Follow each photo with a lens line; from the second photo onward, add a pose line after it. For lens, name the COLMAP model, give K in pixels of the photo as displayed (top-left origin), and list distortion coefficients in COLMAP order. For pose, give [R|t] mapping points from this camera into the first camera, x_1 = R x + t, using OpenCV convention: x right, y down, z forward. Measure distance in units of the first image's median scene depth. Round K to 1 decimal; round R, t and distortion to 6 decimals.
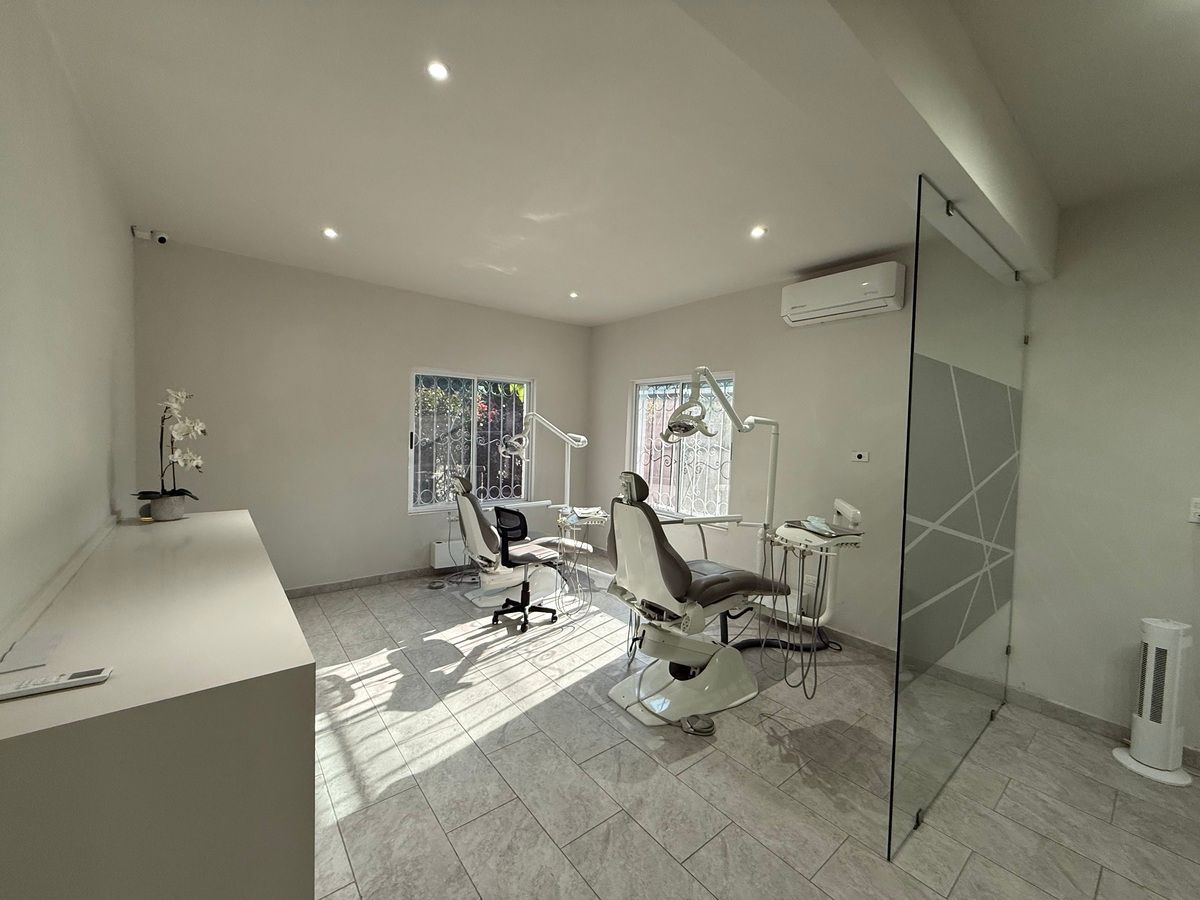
lens RADIAL K [[477.1, 0, 600.9], [0, 477.1, 449.3], [0, 0, 1]] dist [-0.000533, -0.000088]
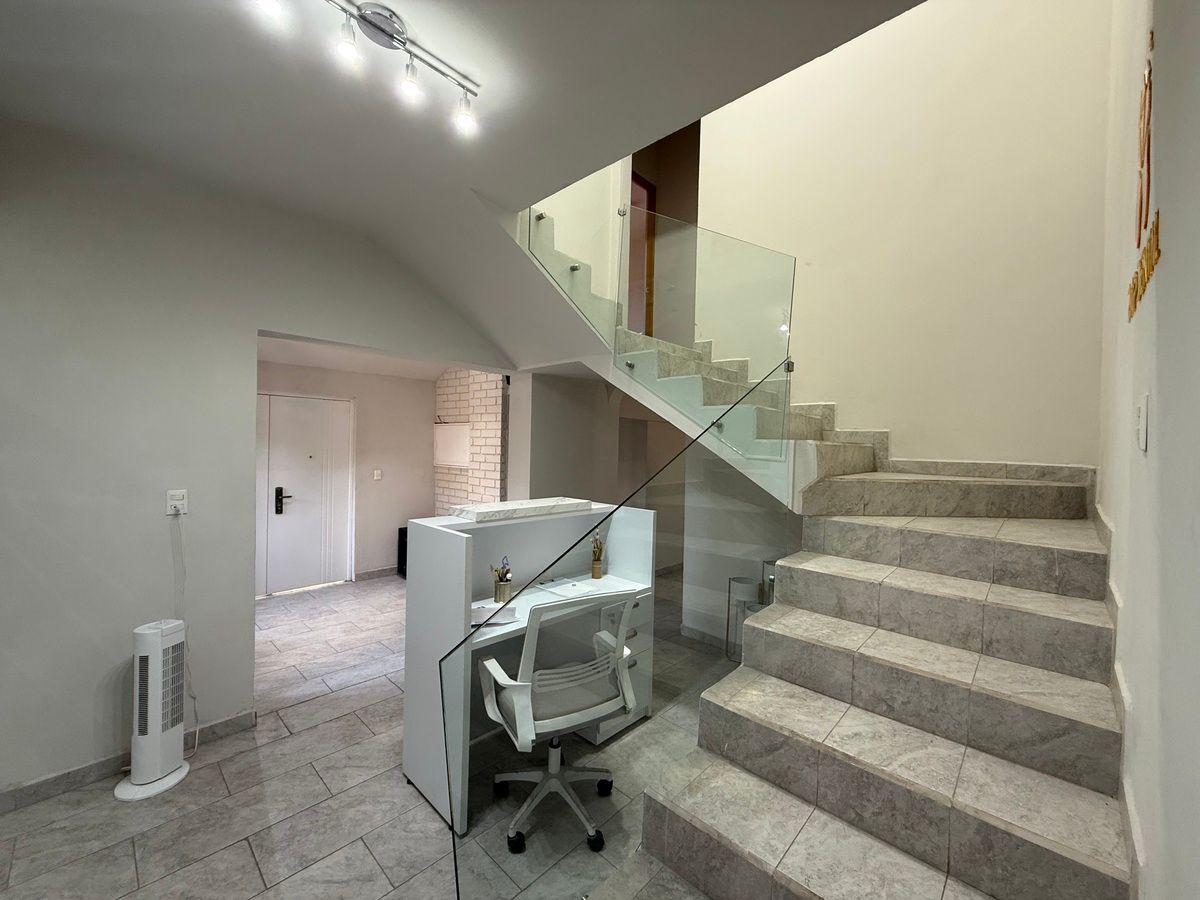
lens RADIAL K [[477.1, 0, 598.2], [0, 477.1, 452.2], [0, 0, 1]] dist [-0.000533, -0.000088]
pose [[-0.127649, -0.047149, 0.990698, 0.133898], [0.022147, 0.998485, 0.050373, -0.009403], [-0.991572, 0.028372, -0.126412, 0.223318]]
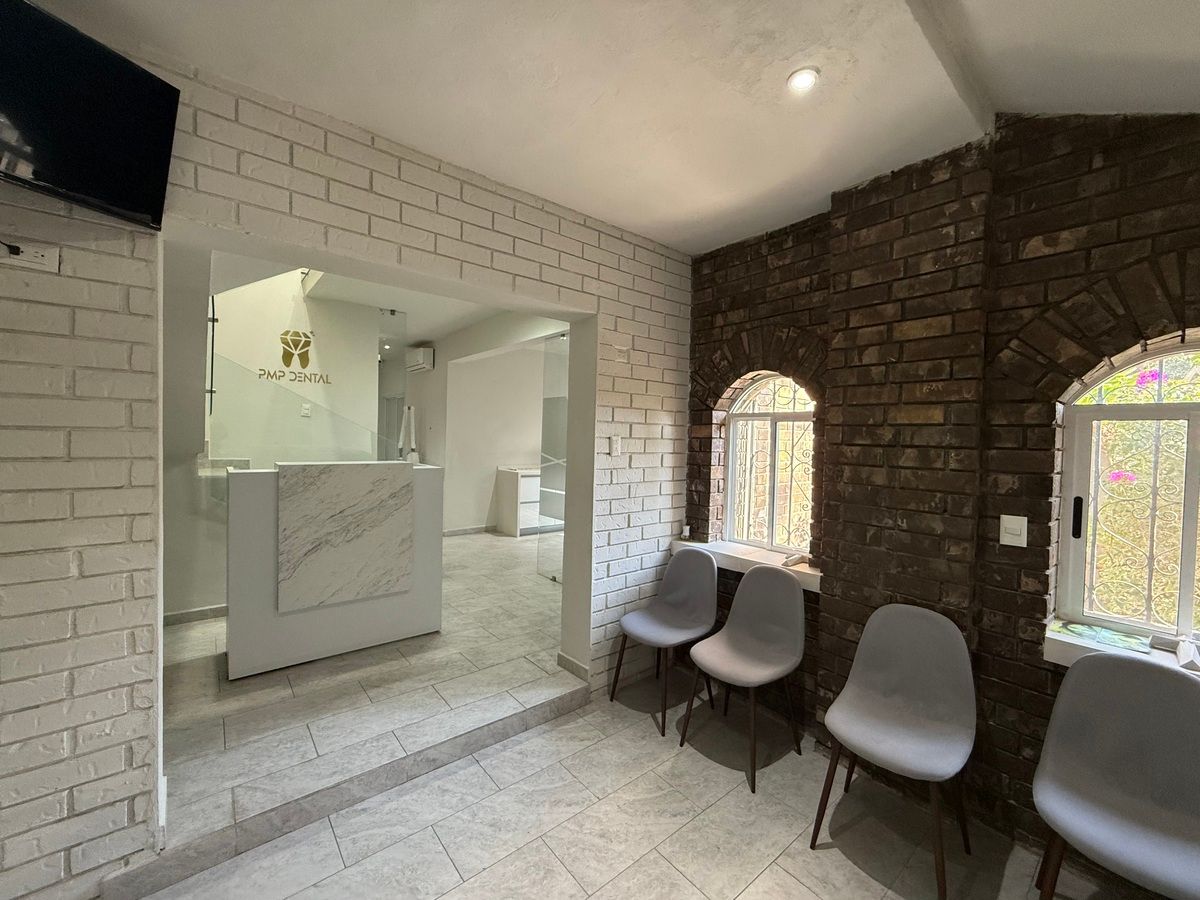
lens RADIAL K [[477.1, 0, 598.2], [0, 477.1, 447.7], [0, 0, 1]] dist [-0.000533, -0.000088]
pose [[0.004618, -0.004490, -0.999979, 2.507173], [-0.075631, 0.997124, -0.004826, 0.073791], [0.997125, 0.075651, 0.004265, 0.922661]]
